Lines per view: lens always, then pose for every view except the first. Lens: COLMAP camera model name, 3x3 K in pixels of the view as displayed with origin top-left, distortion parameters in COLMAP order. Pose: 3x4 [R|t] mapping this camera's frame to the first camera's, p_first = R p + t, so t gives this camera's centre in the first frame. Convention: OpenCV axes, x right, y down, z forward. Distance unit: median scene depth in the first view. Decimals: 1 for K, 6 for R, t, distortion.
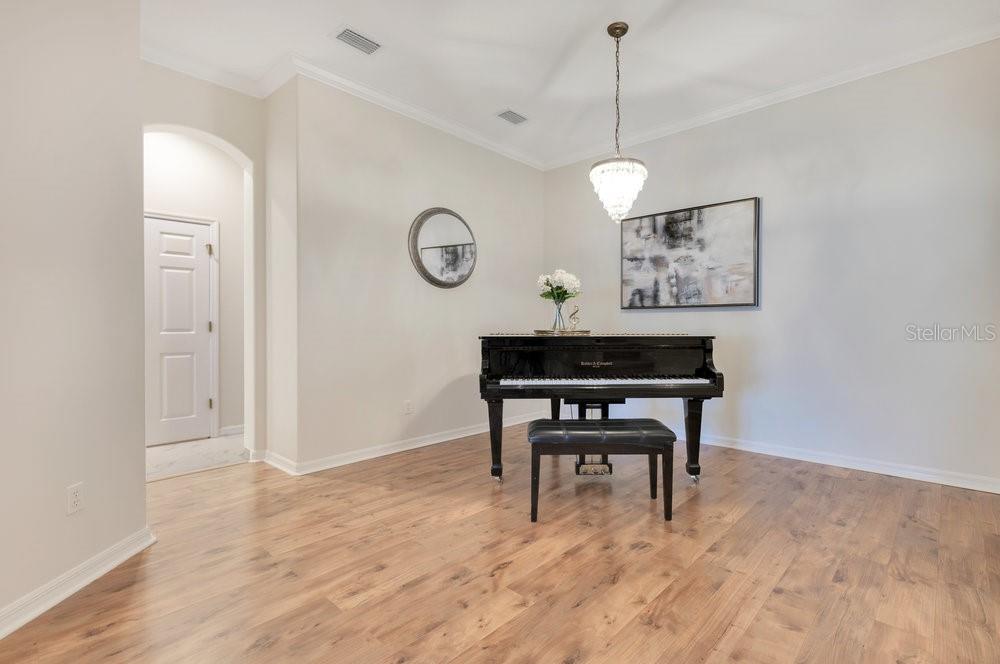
lens RADIAL K [[431.9, 0, 504.0], [0, 431.9, 324.7], [0, 0, 1]] dist [0.009121, -0.000437]
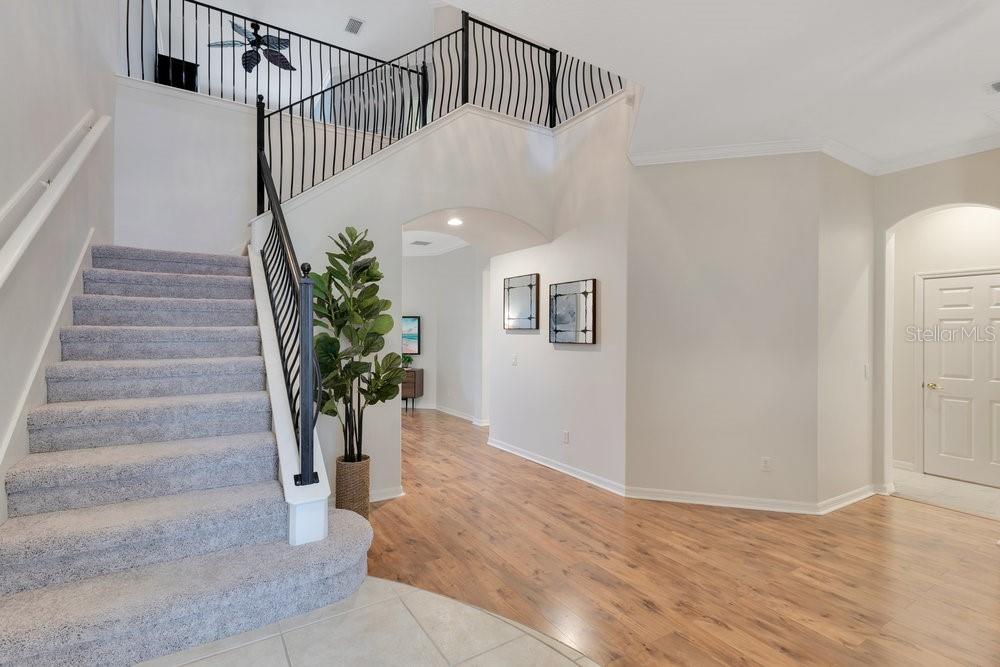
lens RADIAL K [[465.3, 0, 498.8], [0, 465.3, 333.5], [0, 0, 1]] dist [0.012918, 0.000827]
pose [[-0.234209, -0.004397, -0.972176, 1.368246], [-0.001734, 0.999990, -0.004105, -0.180593], [0.972185, 0.000724, -0.234214, 0.330098]]
